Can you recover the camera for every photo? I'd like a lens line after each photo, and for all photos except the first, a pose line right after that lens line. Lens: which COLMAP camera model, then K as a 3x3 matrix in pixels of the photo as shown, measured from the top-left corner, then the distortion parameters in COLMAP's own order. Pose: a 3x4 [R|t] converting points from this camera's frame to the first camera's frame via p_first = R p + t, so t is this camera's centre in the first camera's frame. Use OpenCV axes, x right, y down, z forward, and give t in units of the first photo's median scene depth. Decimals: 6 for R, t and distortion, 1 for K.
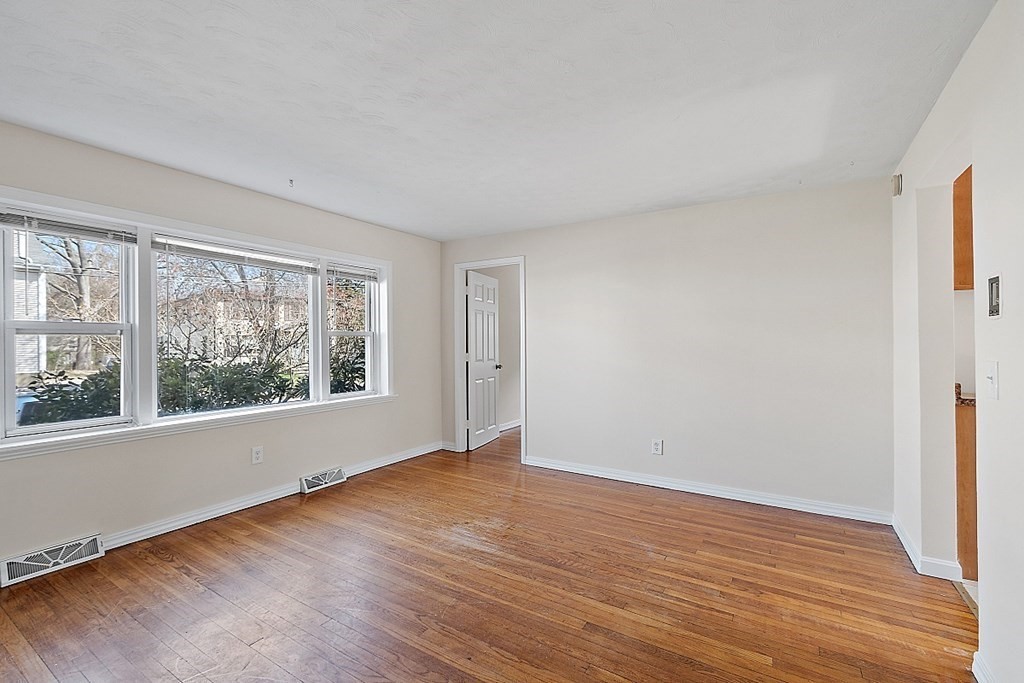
lens RADIAL K [[448.9, 0, 510.6], [0, 448.9, 338.5], [0, 0, 1]] dist [0.000693, -0.000399]
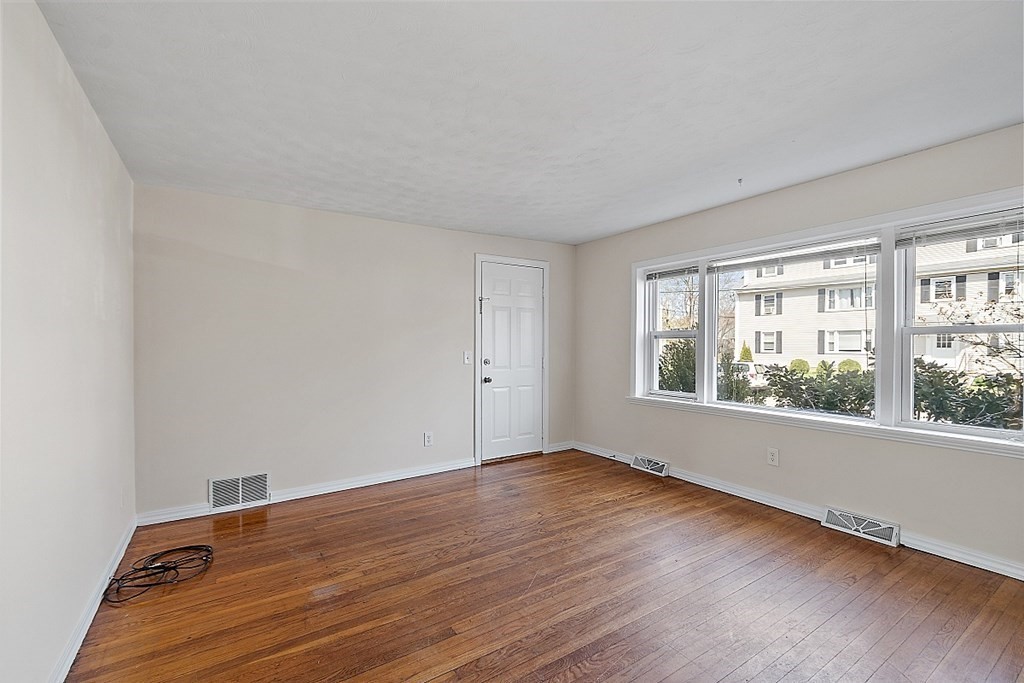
lens RADIAL K [[448.9, 0, 503.5], [0, 448.9, 343.2], [0, 0, 1]] dist [0.000693, -0.000399]
pose [[-0.434516, 0.004081, -0.900655, 0.697821], [0.009440, 0.999955, -0.000023, 0.003432], [0.900614, -0.008512, -0.434536, 1.062385]]
